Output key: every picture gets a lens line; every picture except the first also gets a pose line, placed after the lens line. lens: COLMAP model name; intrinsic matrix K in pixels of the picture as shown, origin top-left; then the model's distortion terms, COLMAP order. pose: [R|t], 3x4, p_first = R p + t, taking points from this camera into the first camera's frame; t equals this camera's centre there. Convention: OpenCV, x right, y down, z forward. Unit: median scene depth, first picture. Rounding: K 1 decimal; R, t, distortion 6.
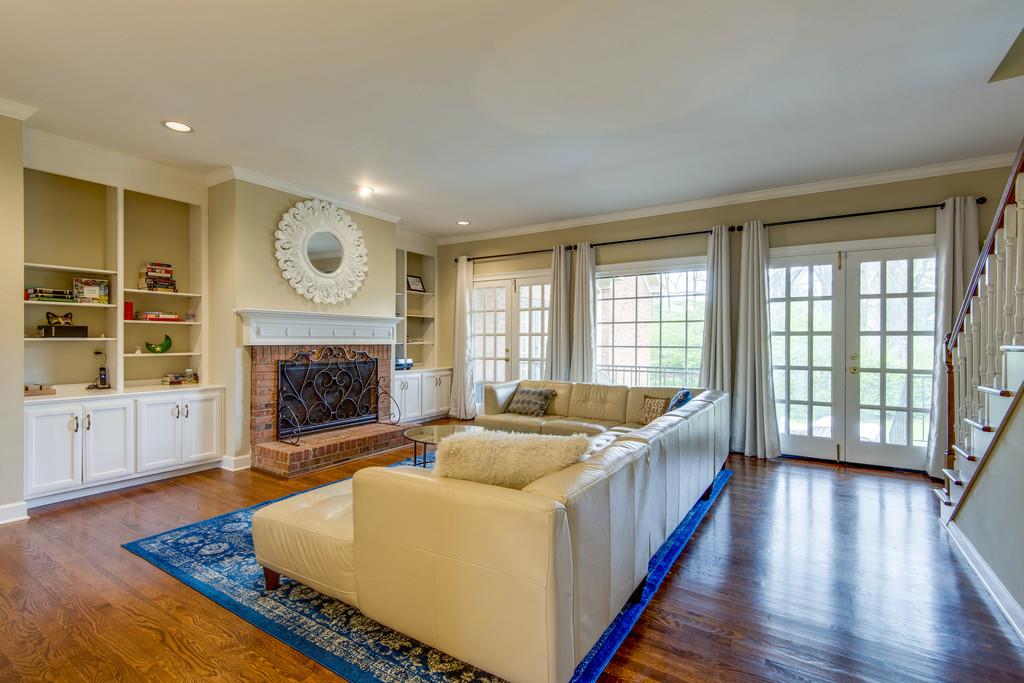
lens RADIAL K [[466.9, 0, 514.0], [0, 466.9, 339.1], [0, 0, 1]] dist [0.025588, -0.000423]
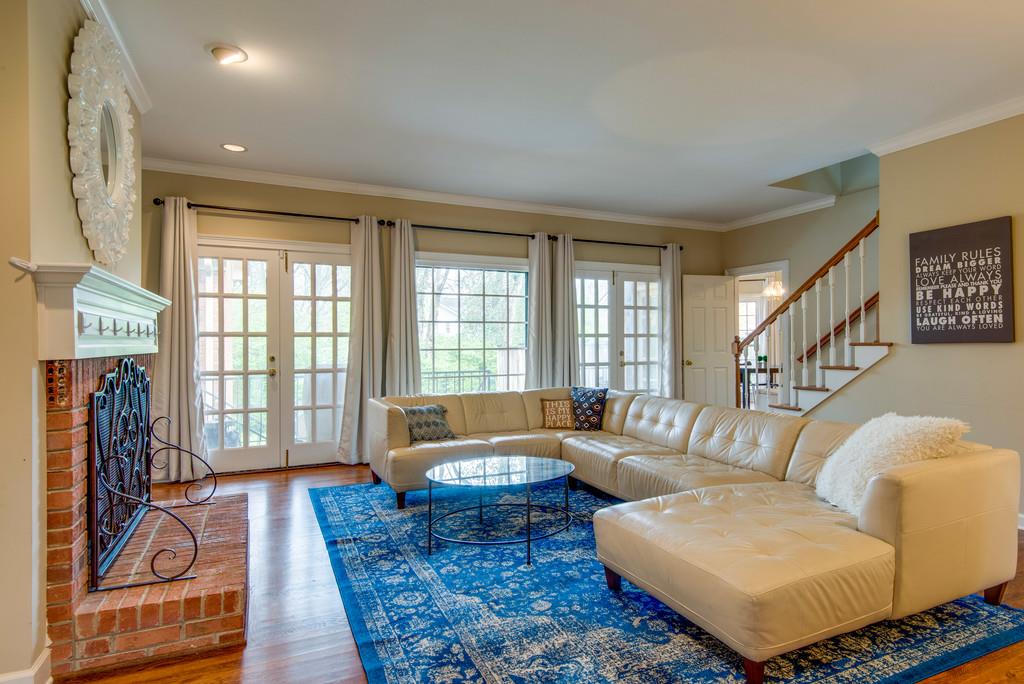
lens RADIAL K [[555.3, 0, 514.3], [0, 555.3, 341.8], [0, 0, 1]] dist [0.015615, 0.001680]
pose [[0.537517, -0.004532, 0.843241, -0.560810], [0.004966, 0.999985, 0.002208, 0.000305], [-0.843238, 0.003001, 0.537532, 0.337745]]
